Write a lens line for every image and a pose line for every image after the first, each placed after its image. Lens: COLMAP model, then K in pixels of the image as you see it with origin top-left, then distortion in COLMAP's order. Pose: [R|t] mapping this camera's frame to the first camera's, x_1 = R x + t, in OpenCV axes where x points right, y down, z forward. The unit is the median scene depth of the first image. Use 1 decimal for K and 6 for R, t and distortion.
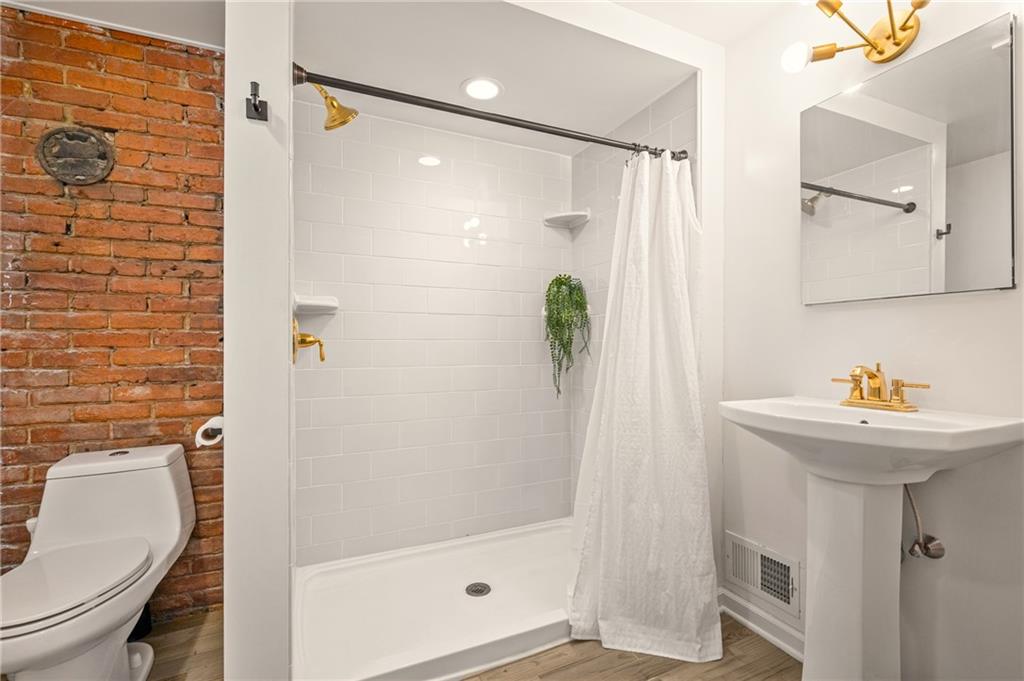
lens RADIAL K [[454.6, 0, 509.3], [0, 454.6, 349.8], [0, 0, 1]] dist [0.001160, -0.000337]
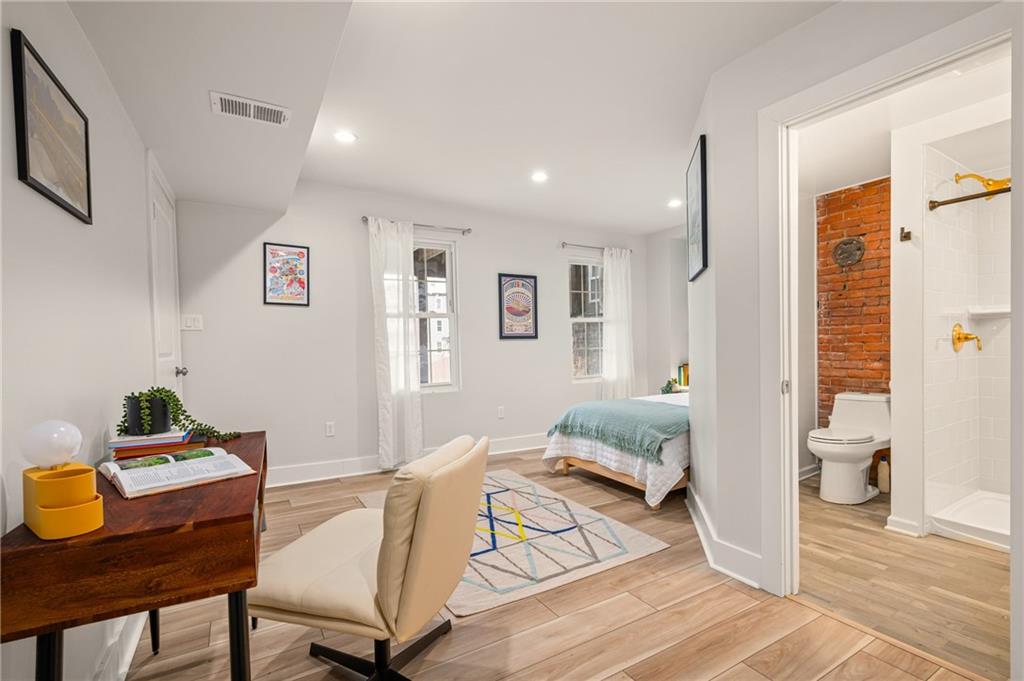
lens RADIAL K [[454.6, 0, 509.5], [0, 454.6, 346.7], [0, 0, 1]] dist [0.001160, -0.000337]
pose [[0.103648, 0.005513, -0.994599, 1.002219], [0.009558, 0.999933, 0.006538, -0.014394], [0.994568, -0.010184, 0.103588, -0.797924]]
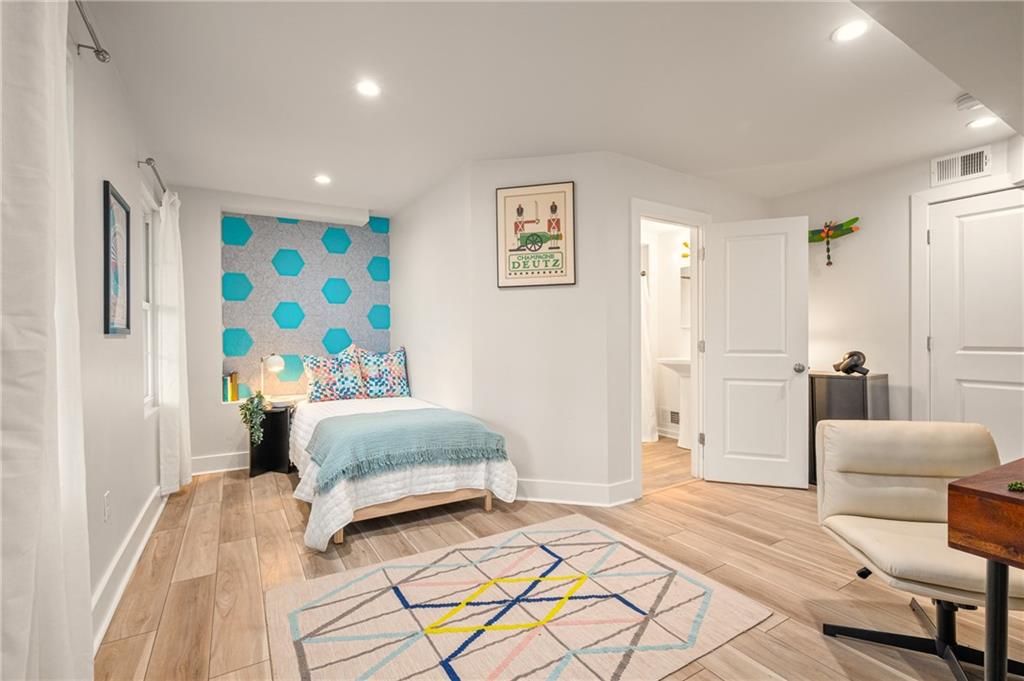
lens RADIAL K [[454.6, 0, 509.3], [0, 454.6, 343.1], [0, 0, 1]] dist [0.001160, -0.000337]
pose [[0.993793, -0.003710, 0.111181, -0.814120], [0.004121, 0.999985, -0.003467, -0.002916], [-0.111166, 0.003904, 0.993794, -1.813697]]
